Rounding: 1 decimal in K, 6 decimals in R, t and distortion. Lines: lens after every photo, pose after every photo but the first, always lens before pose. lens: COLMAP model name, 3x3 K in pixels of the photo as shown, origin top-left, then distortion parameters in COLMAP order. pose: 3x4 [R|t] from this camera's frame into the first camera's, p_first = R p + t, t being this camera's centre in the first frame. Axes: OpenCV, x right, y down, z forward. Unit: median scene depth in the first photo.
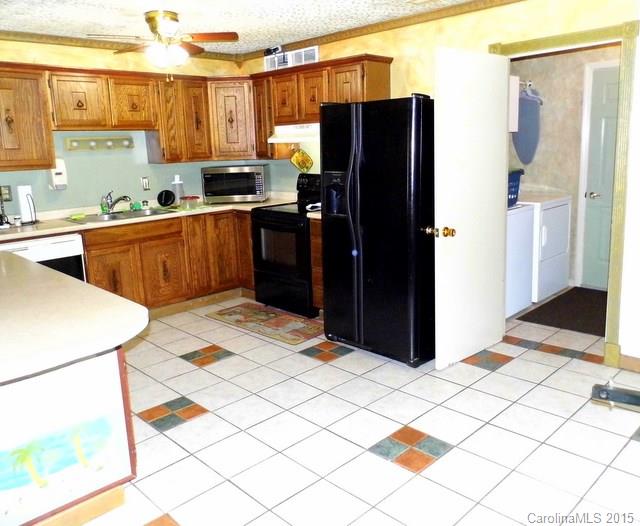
lens RADIAL K [[556.0, 0, 322.9], [0, 556.0, 264.5], [0, 0, 1]] dist [-0.016797, -0.001848]
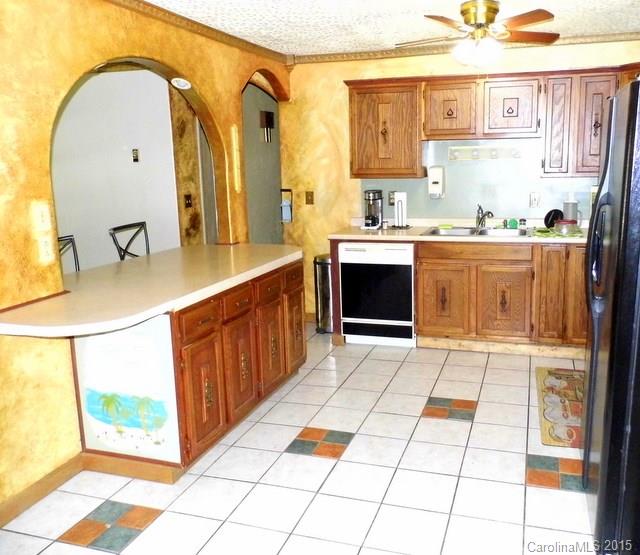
lens RADIAL K [[564.4, 0, 320.6], [0, 564.4, 271.7], [0, 0, 1]] dist [-0.022965, -0.026634]
pose [[0.457425, 0.189588, -0.868803, 0.373002], [-0.182329, 0.976247, 0.117039, -0.094775], [0.870355, 0.104871, 0.481128, 0.369120]]
